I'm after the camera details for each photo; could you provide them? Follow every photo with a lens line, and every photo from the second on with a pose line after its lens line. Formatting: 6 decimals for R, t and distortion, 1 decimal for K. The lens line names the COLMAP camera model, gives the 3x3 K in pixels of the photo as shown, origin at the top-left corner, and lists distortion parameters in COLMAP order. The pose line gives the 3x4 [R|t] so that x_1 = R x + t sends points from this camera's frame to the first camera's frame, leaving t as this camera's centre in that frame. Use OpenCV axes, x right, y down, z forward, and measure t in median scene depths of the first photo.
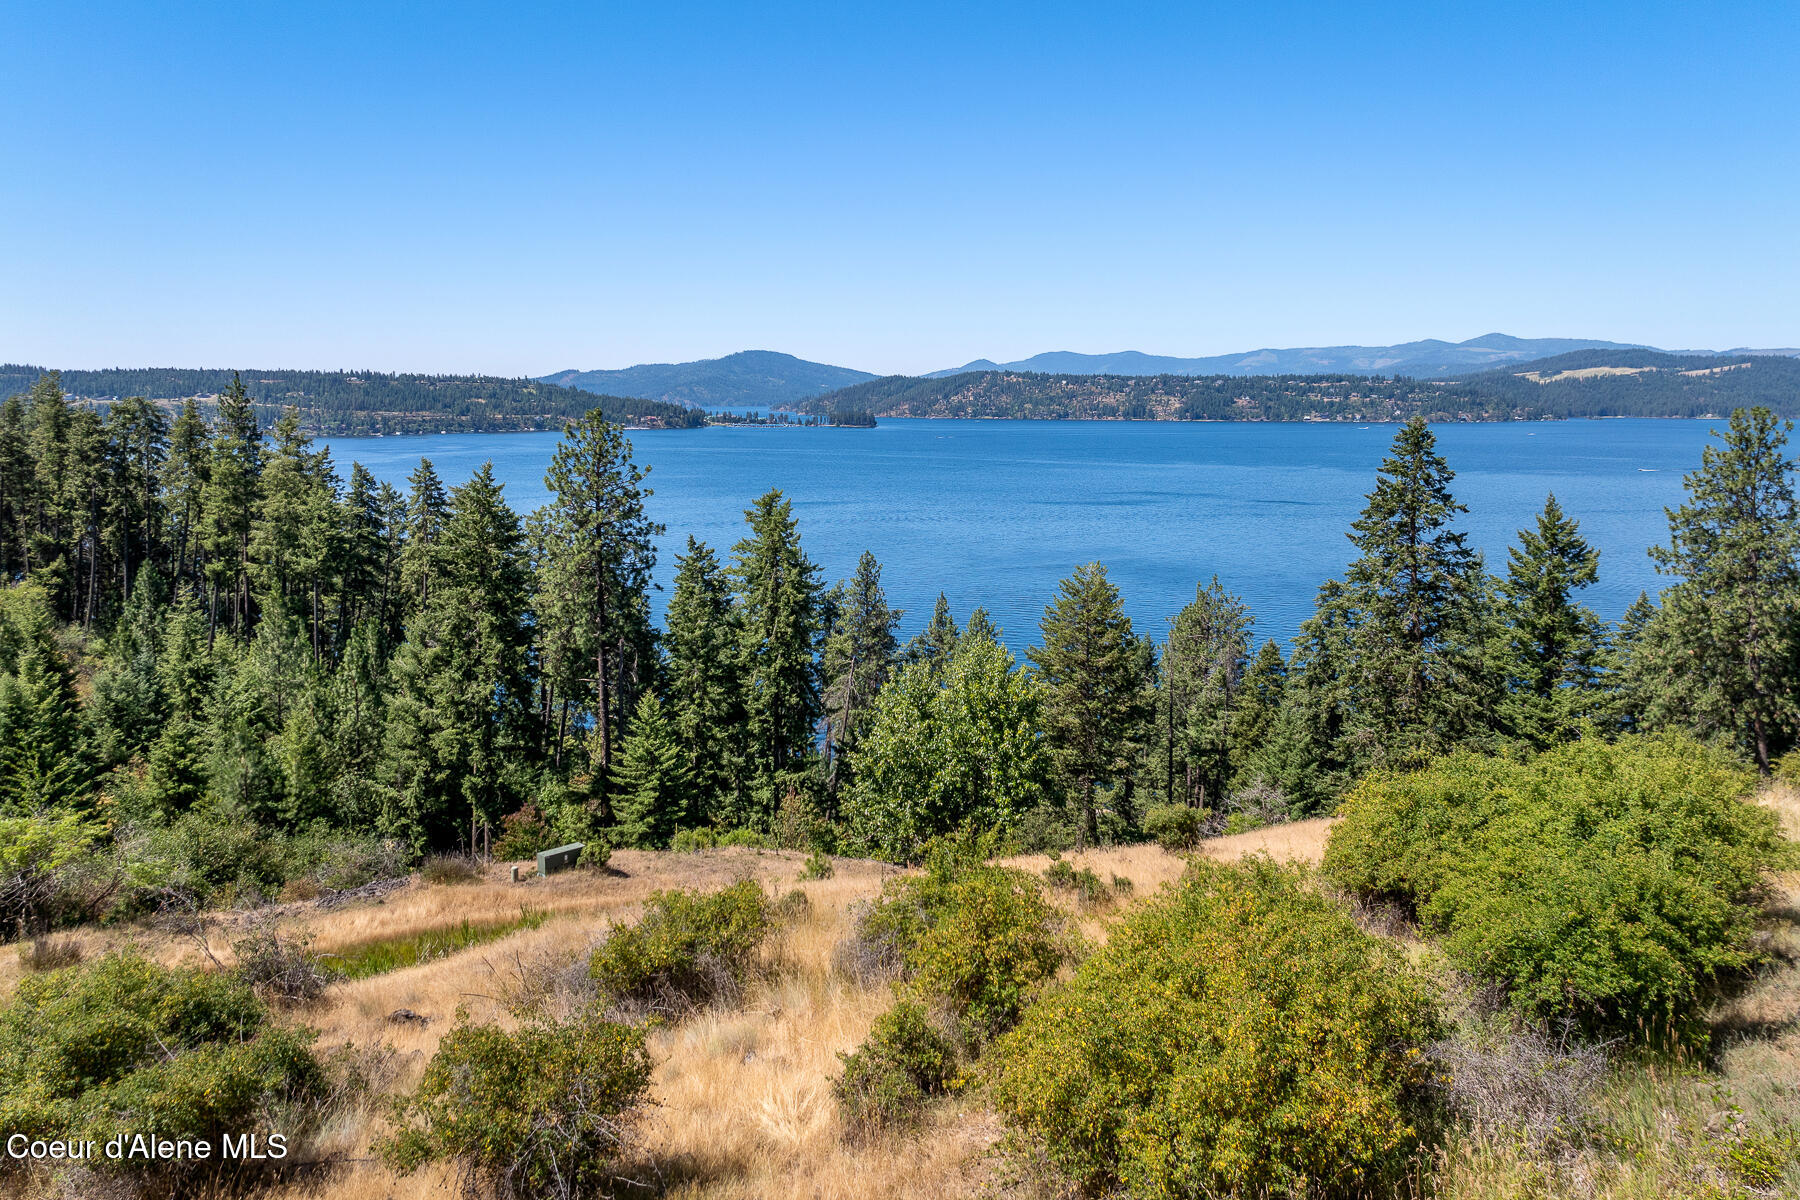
lens RADIAL K [[1259.1, 0, 907.1], [0, 1259.1, 515.1], [0, 0, 1]] dist [-0.039793, 0.027816]
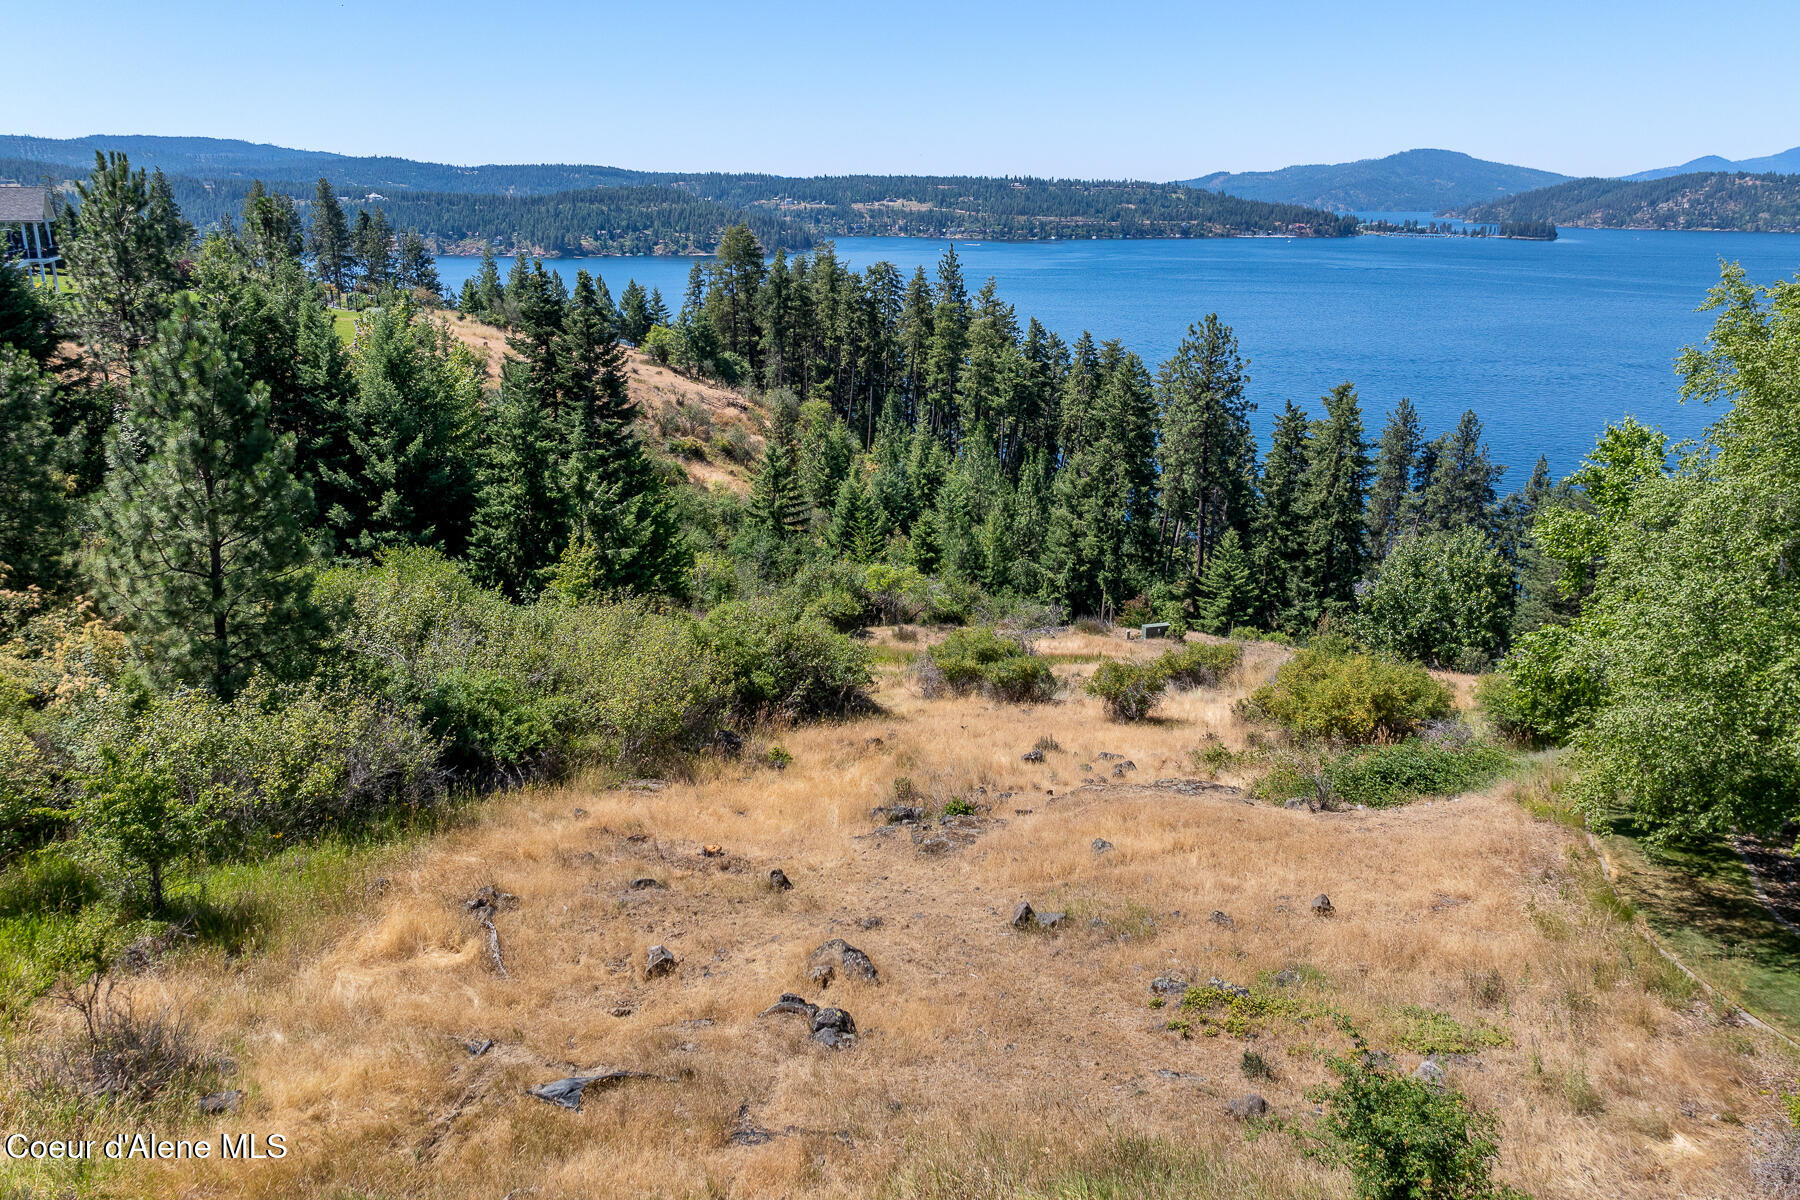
lens RADIAL K [[1259.1, 0, 907.1], [0, 1259.1, 515.1], [0, 0, 1]] dist [-0.039793, 0.027816]
pose [[0.878593, 0.115291, -0.463446, 0.105052], [-0.043154, 0.985619, 0.163381, -0.074406], [0.475618, -0.123546, 0.870933, -0.327675]]
